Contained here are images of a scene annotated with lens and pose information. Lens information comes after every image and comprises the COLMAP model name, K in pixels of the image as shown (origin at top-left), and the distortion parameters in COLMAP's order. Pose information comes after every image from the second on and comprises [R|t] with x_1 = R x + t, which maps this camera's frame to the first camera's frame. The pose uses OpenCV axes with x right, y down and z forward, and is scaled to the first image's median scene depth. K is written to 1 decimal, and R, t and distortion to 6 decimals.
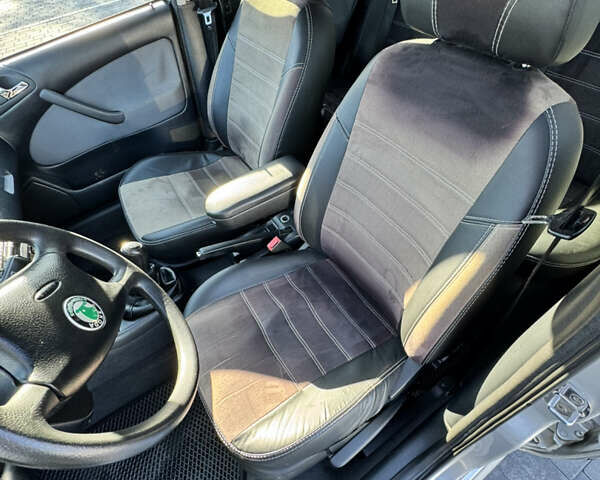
lens RADIAL K [[324.4, 0, 302.7], [0, 324.4, 235.6], [0, 0, 1]] dist [-0.000043, 0.000326]
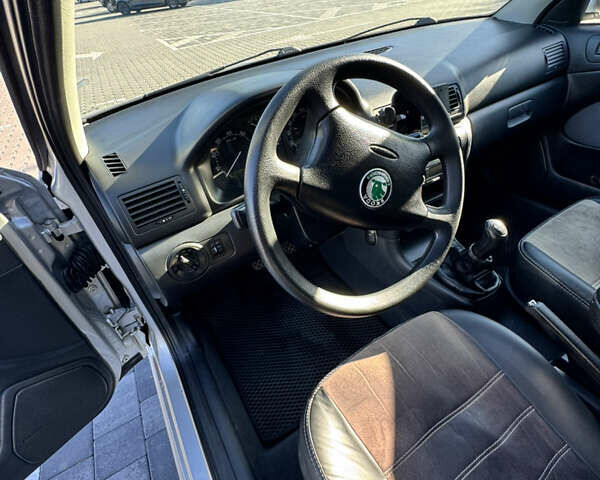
lens RADIAL K [[324.4, 0, 304.4], [0, 324.4, 239.2], [0, 0, 1]] dist [-0.000043, 0.000326]
pose [[-0.012123, 0.721962, -0.691826, 0.120587], [-0.701651, 0.486800, 0.520300, -0.044681], [0.712418, 0.491728, 0.500664, 0.232486]]
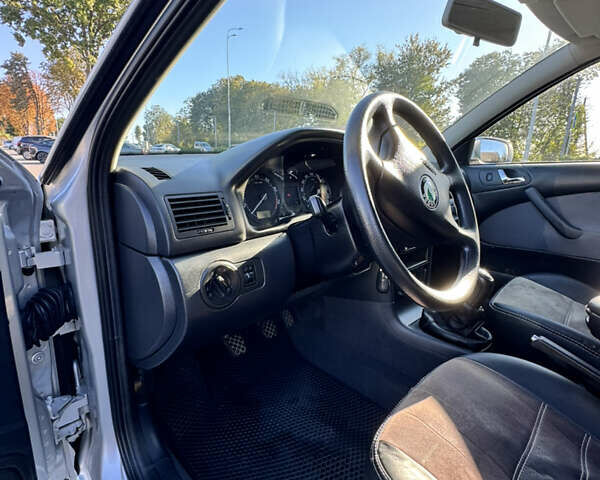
lens RADIAL K [[324.4, 0, 303.4], [0, 324.4, 240.4], [0, 0, 1]] dist [-0.000043, 0.000326]
pose [[0.219474, 0.350614, -0.910440, 0.255165], [-0.780084, 0.623505, 0.052064, 0.395289], [0.585918, 0.698793, 0.410352, 0.209265]]
